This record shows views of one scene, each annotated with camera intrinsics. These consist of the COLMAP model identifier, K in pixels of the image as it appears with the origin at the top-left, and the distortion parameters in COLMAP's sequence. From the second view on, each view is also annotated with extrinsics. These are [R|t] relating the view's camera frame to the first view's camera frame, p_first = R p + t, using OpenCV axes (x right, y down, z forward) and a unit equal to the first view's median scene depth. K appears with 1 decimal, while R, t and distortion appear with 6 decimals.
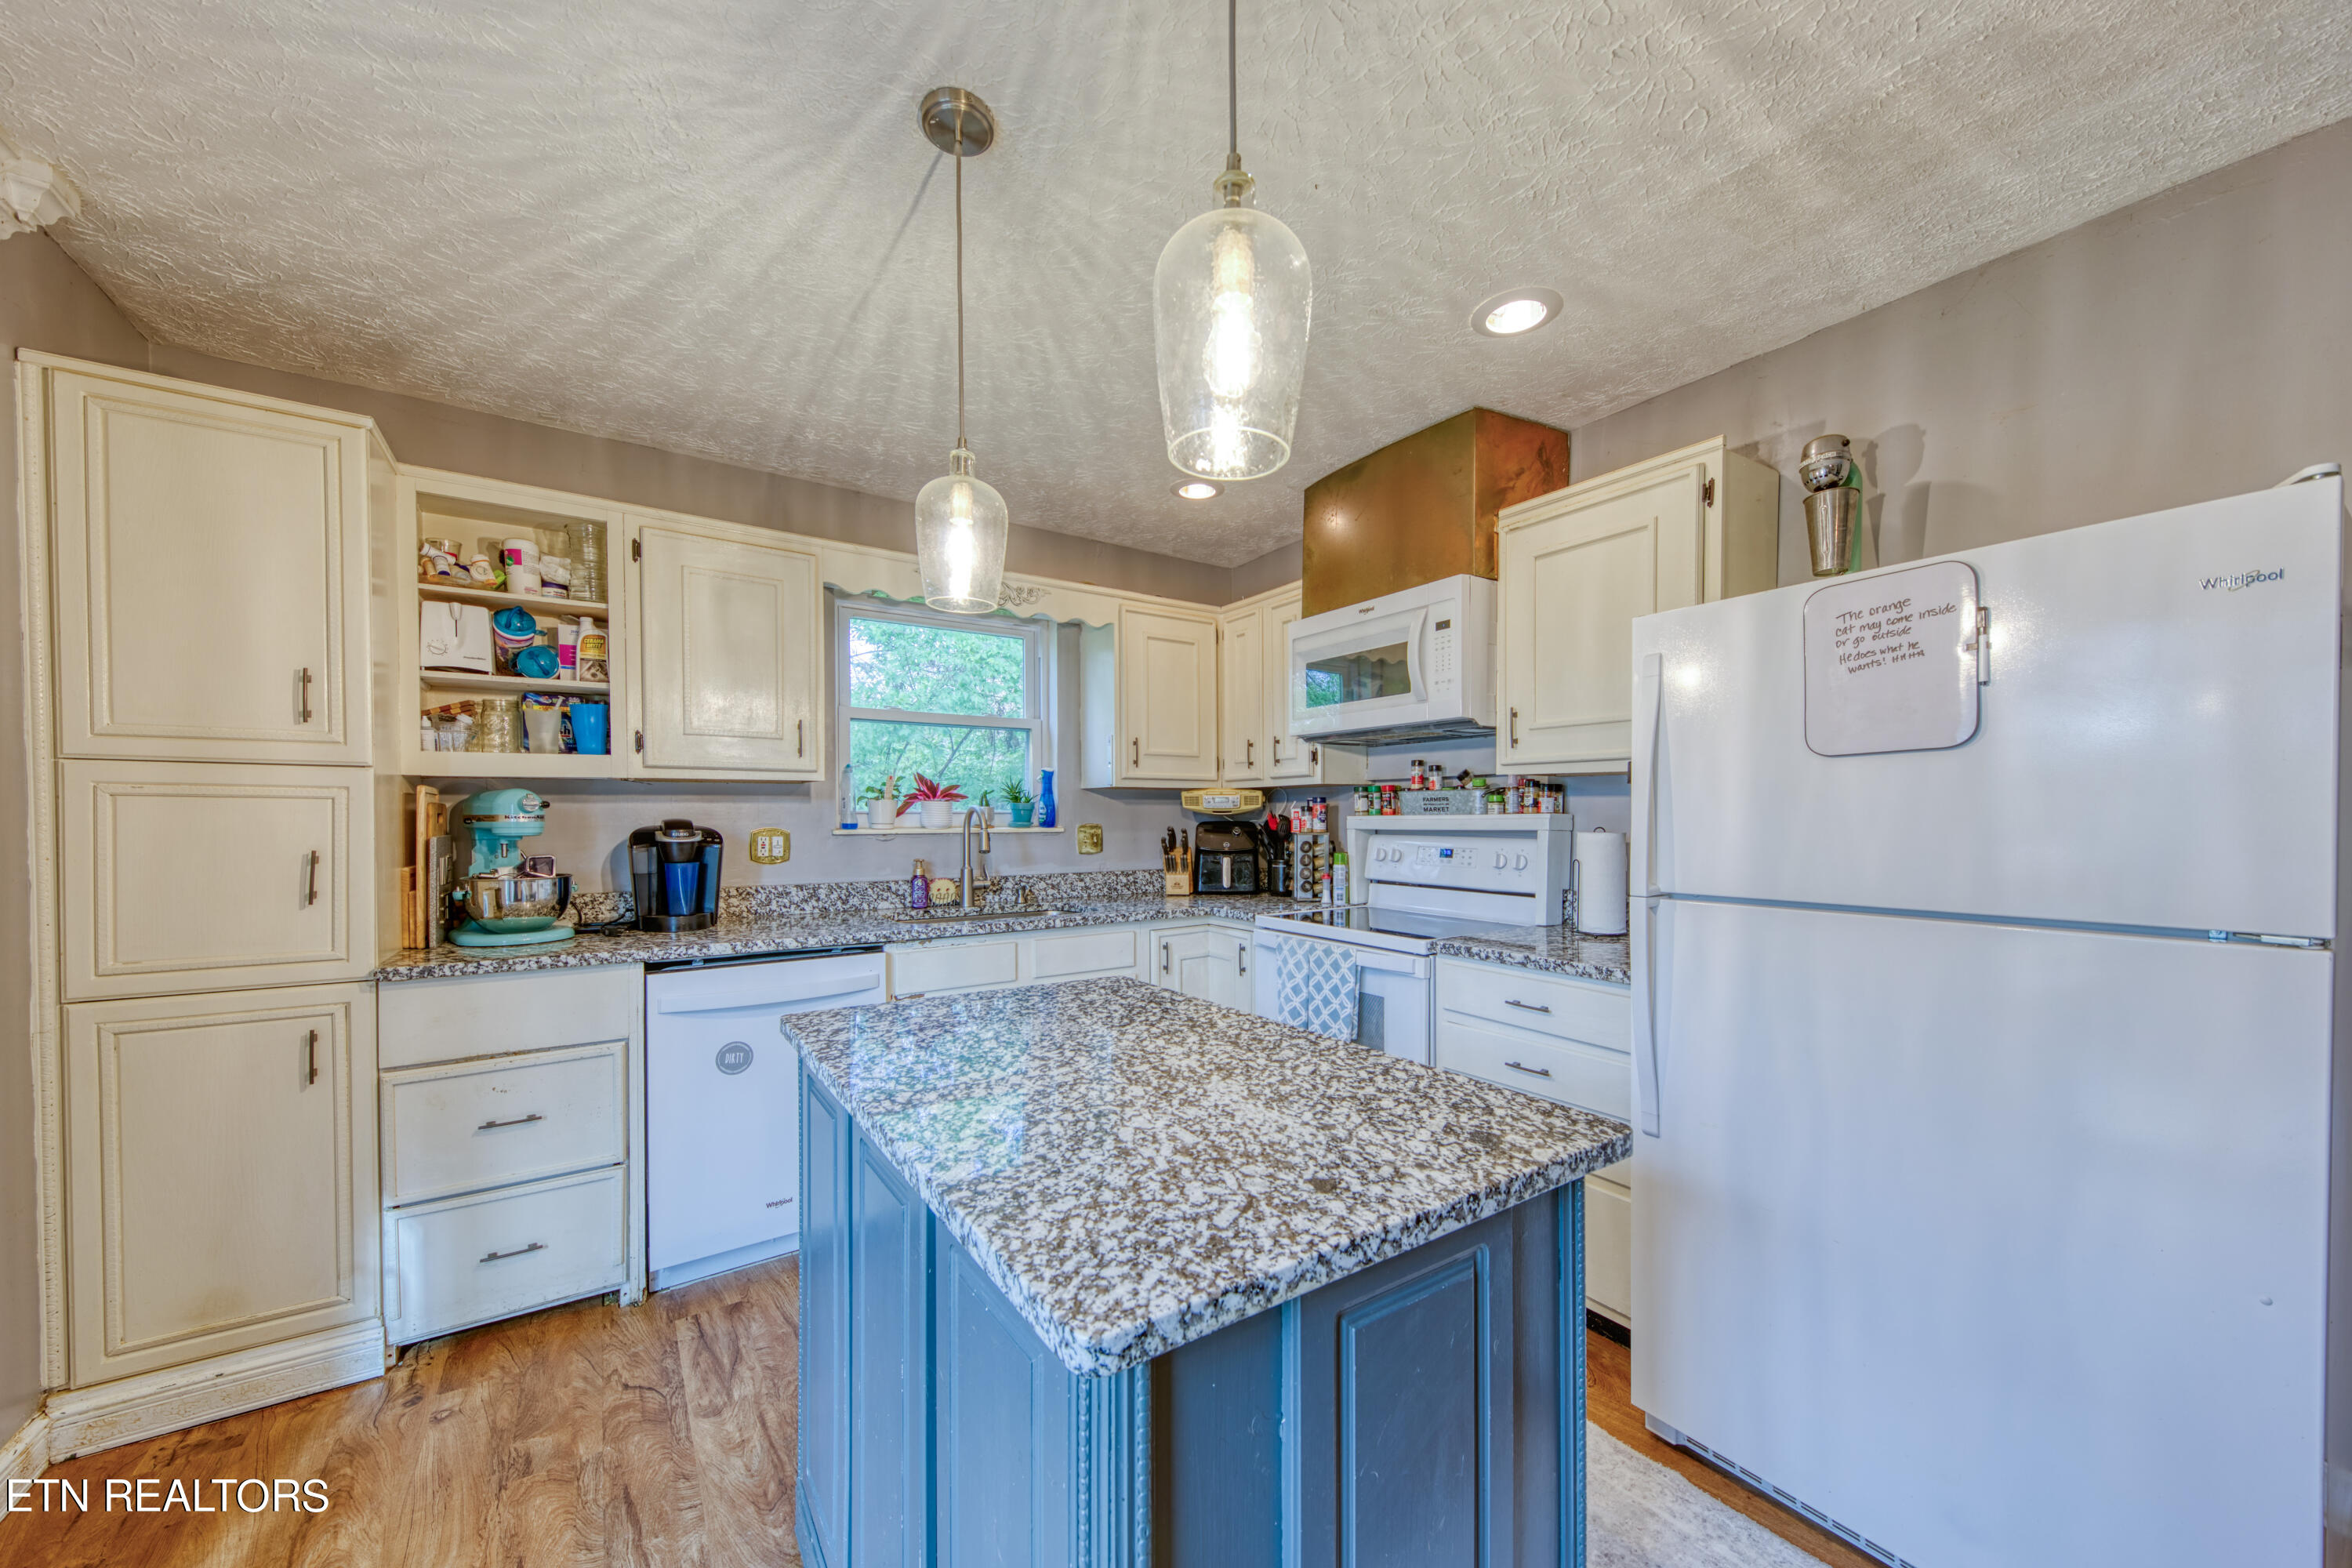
lens RADIAL K [[828.7, 0, 1164.1], [0, 828.7, 819.3], [0, 0, 1]] dist [-0.001148, -0.000860]
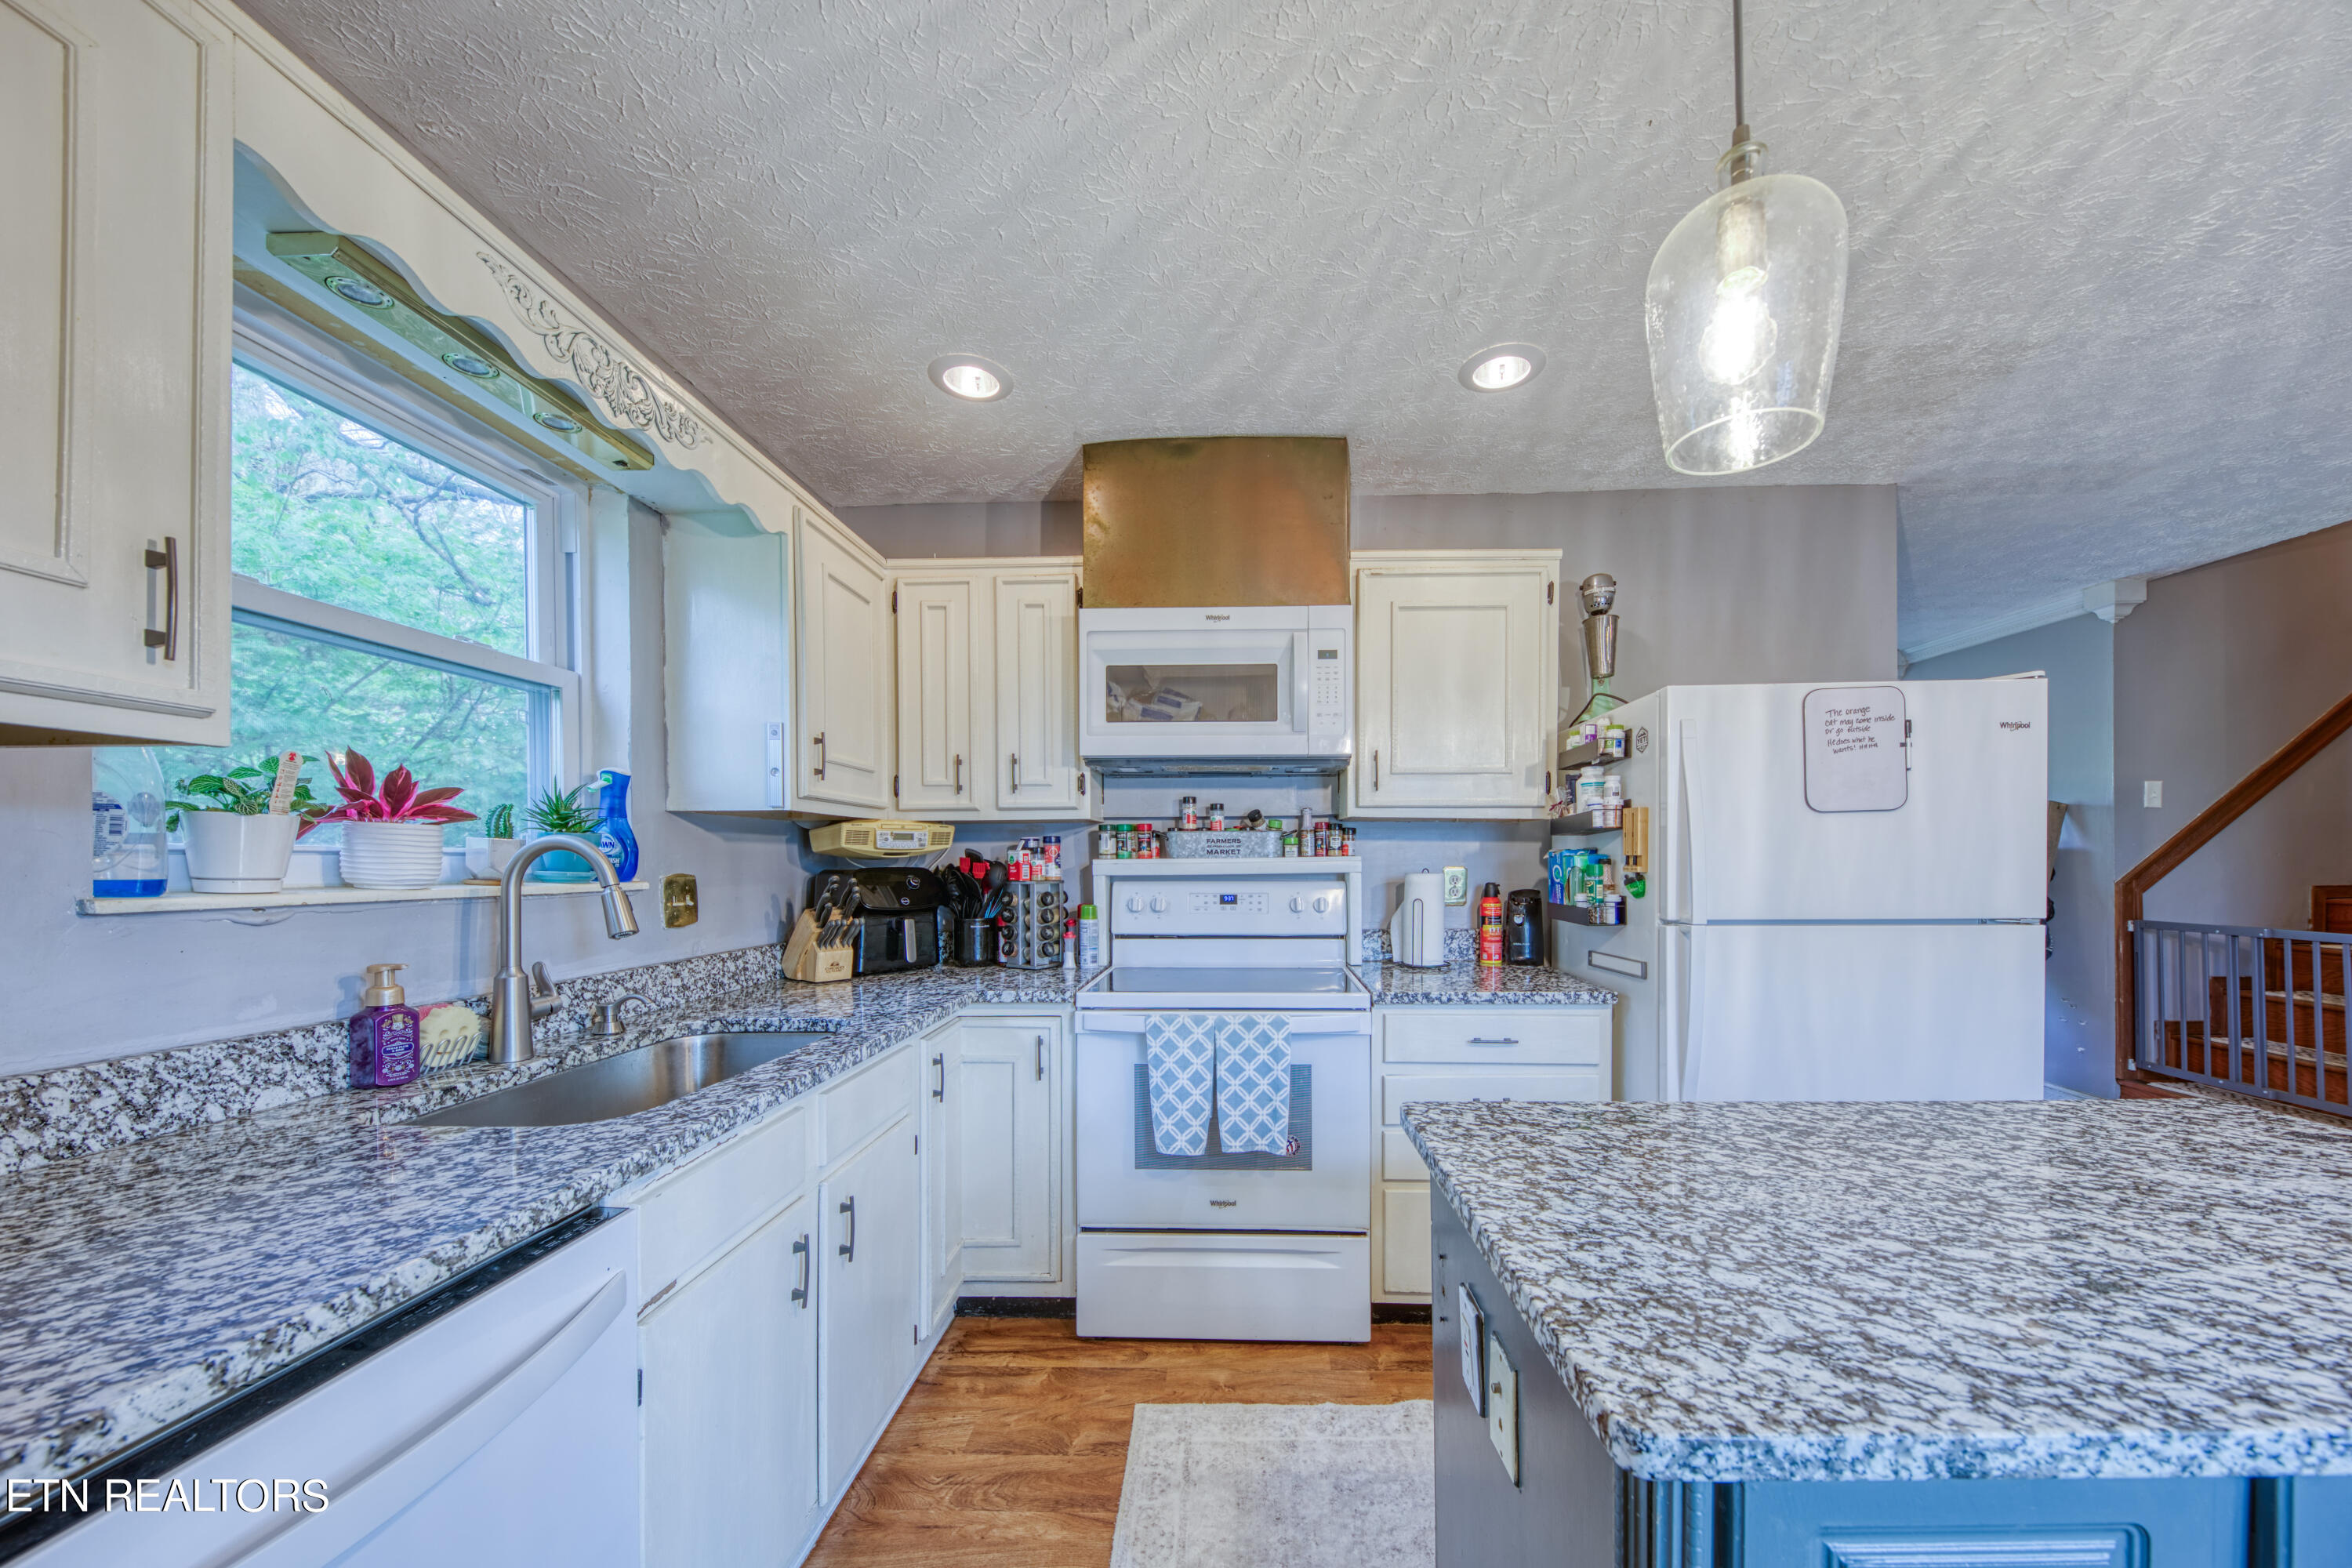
lens RADIAL K [[828.7, 0, 1205.2], [0, 828.7, 859.7], [0, 0, 1]] dist [-0.001148, -0.000860]
pose [[0.586315, 0.001048, 0.810082, -0.403902], [0.006865, 0.999957, -0.006262, 0.002000], [-0.810054, 0.009232, 0.586282, 0.452718]]
